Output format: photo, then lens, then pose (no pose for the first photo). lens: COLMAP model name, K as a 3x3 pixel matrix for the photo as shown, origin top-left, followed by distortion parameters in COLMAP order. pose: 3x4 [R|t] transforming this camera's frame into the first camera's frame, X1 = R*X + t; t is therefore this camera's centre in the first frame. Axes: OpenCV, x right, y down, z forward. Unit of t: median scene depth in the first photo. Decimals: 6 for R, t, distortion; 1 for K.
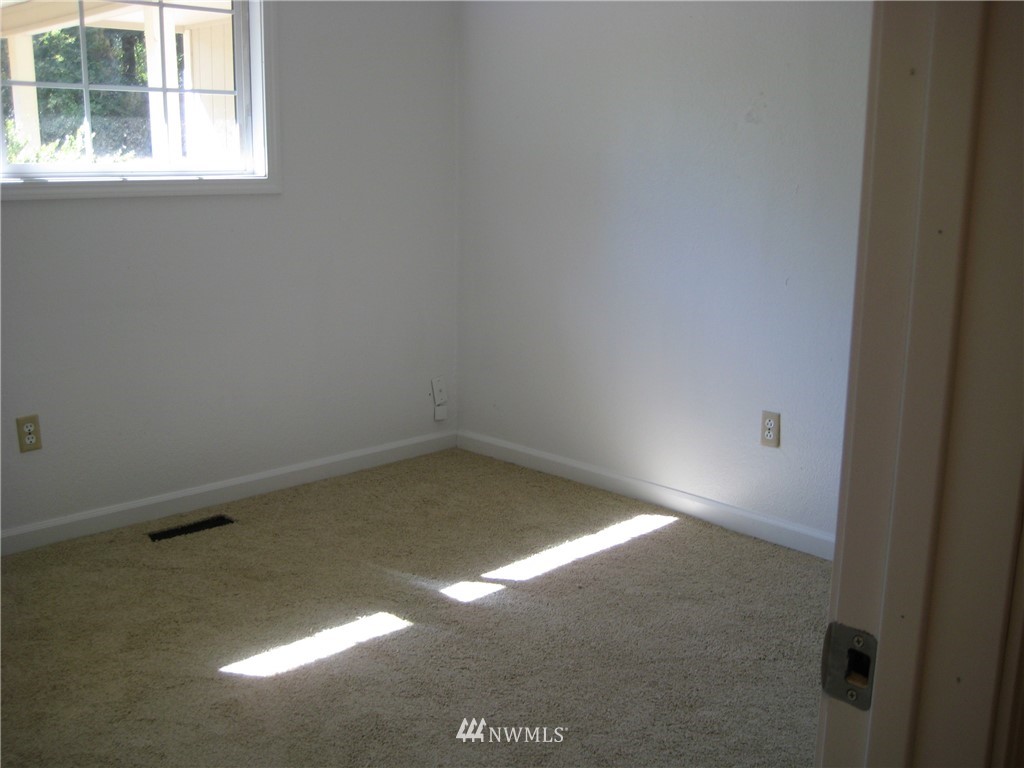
lens RADIAL K [[1083.8, 0, 511.6], [0, 1083.8, 396.3], [0, 0, 1]] dist [-0.002422, -0.001999]
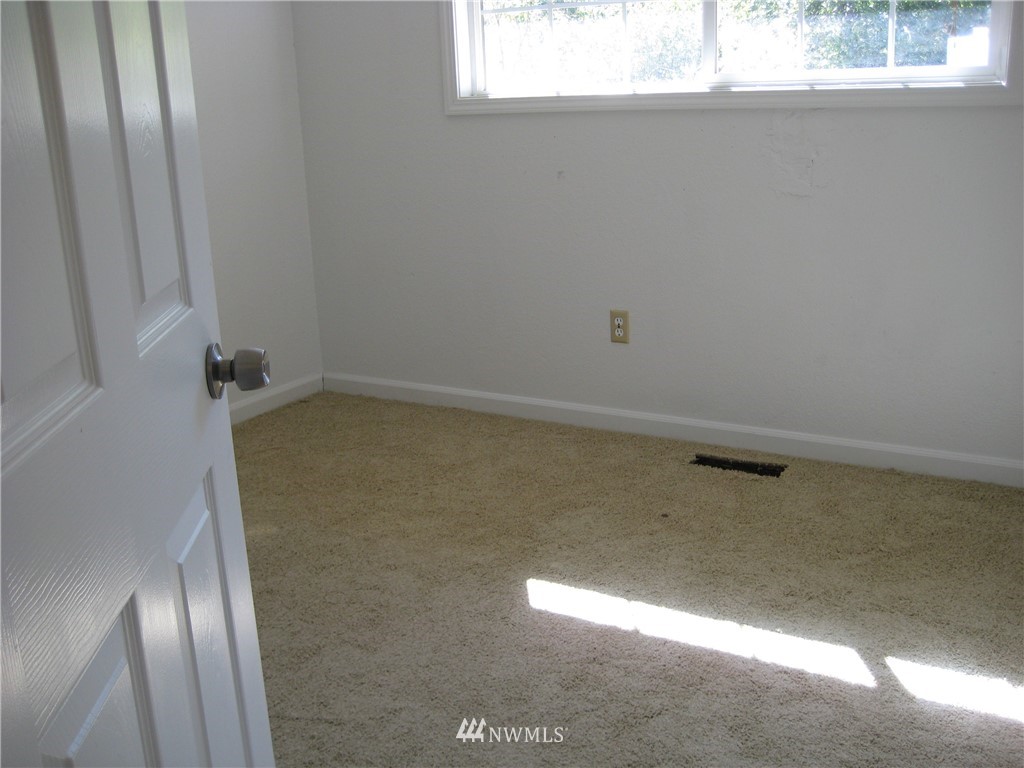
lens RADIAL K [[1096.2, 0, 512.0], [0, 1096.2, 384.0], [0, 0, 1]] dist [-0.085115, 0.000086]
pose [[0.260745, 0.251875, -0.931972, 0.535669], [-0.165707, 0.962715, 0.213823, -0.120877], [0.951080, 0.098681, 0.292760, 0.550058]]
